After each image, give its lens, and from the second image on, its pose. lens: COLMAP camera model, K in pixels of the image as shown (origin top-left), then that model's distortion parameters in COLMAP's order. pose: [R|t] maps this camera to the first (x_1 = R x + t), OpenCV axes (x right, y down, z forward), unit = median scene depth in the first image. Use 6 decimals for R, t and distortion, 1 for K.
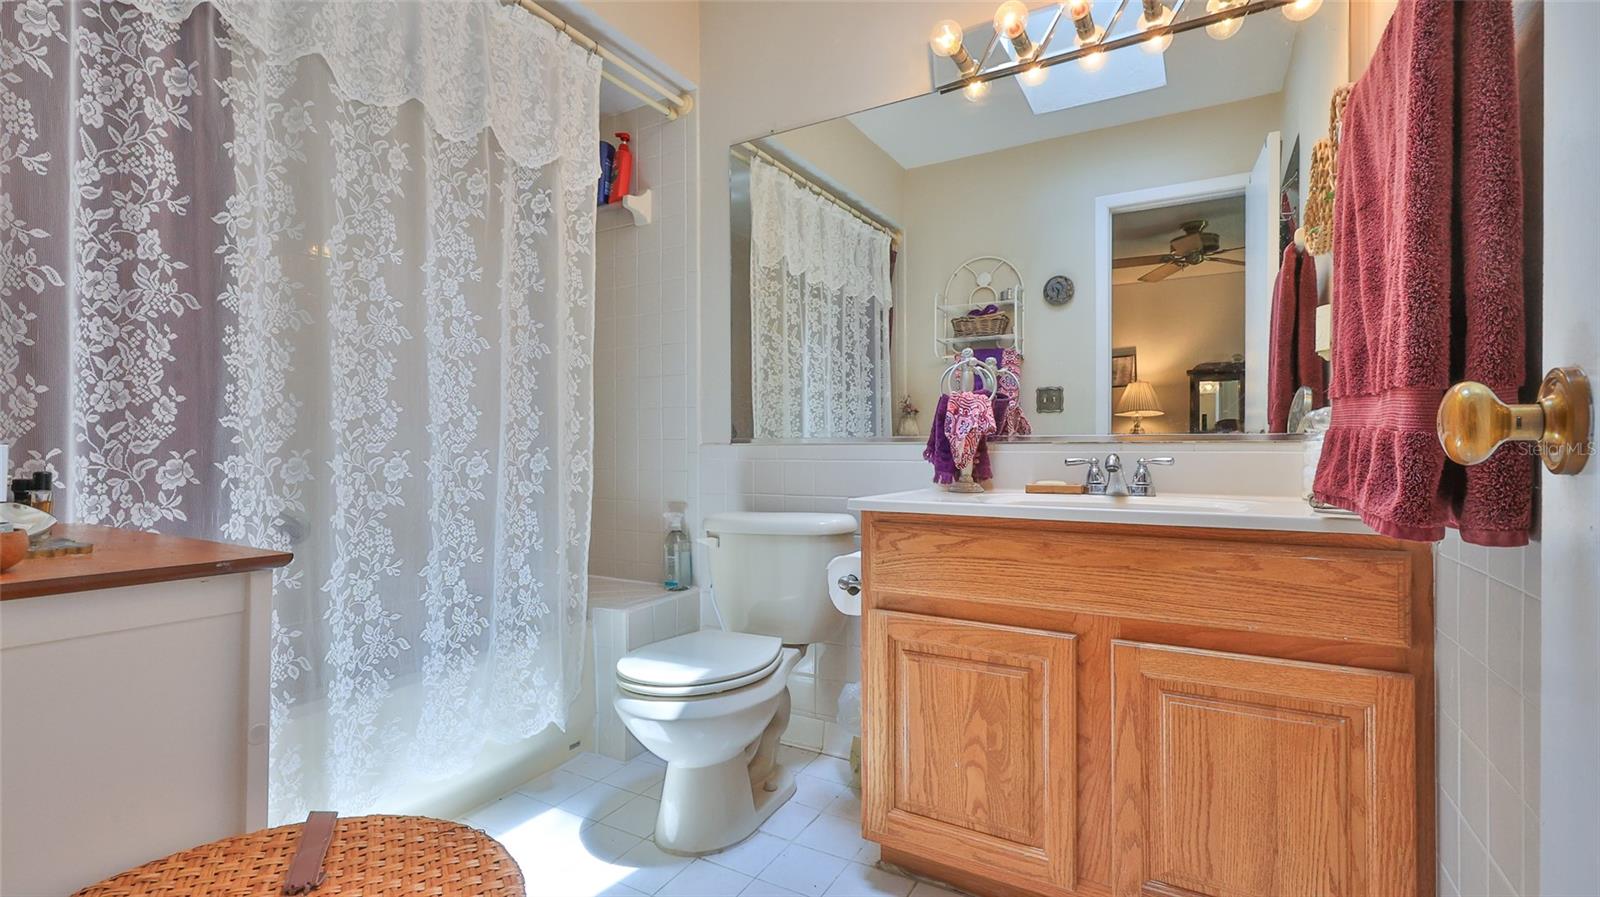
lens RADIAL K [[707.7, 0, 800.0], [0, 707.7, 448.5], [0, 0, 1]] dist [-0.000262, -0.000803]
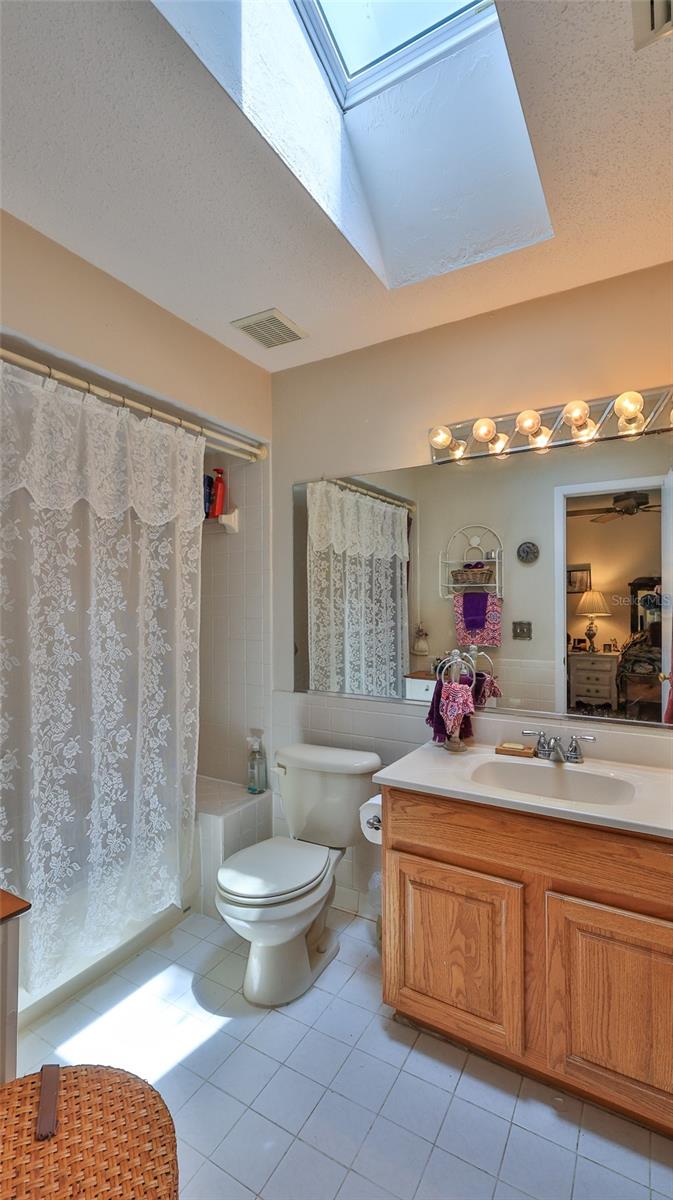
lens RADIAL K [[530.8, 0, 335.5], [0, 530.8, 601.2], [0, 0, 1]] dist [-0.000262, -0.000803]
pose [[0.999846, -0.002260, -0.017399, 0.008445], [0.002122, 0.999966, -0.007930, -0.245311], [0.017416, 0.007892, 0.999817, -0.105000]]
